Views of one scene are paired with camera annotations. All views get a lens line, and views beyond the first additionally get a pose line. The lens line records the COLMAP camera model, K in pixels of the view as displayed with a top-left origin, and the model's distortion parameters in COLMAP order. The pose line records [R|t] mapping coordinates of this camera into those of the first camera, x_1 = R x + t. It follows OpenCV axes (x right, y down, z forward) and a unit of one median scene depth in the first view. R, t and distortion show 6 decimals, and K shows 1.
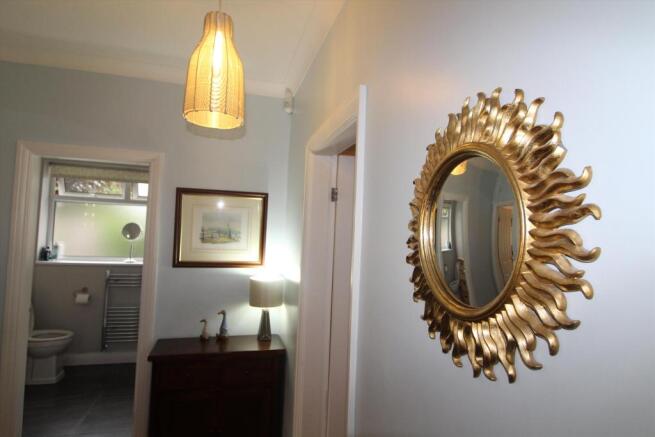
lens RADIAL K [[378.8, 0, 328.6], [0, 378.8, 216.1], [0, 0, 1]] dist [-0.001202, -0.004559]
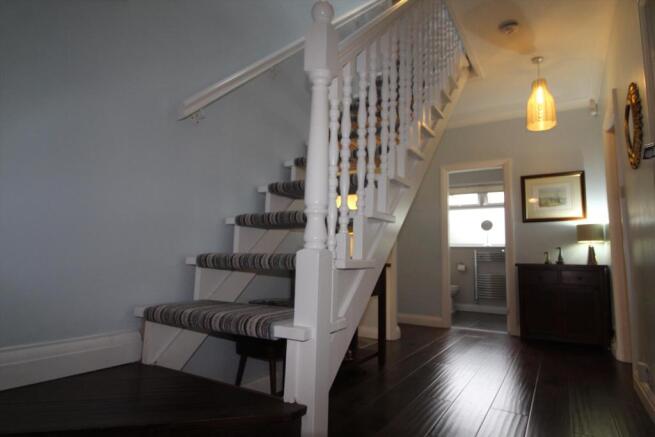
lens RADIAL K [[378.8, 0, 328.6], [0, 378.8, 217.5], [0, 0, 1]] dist [-0.001202, -0.004559]
pose [[0.684562, -0.112923, -0.720155, 0.213356], [0.033398, 0.991750, -0.123763, 0.287269], [0.728189, 0.060672, 0.682685, -0.781483]]
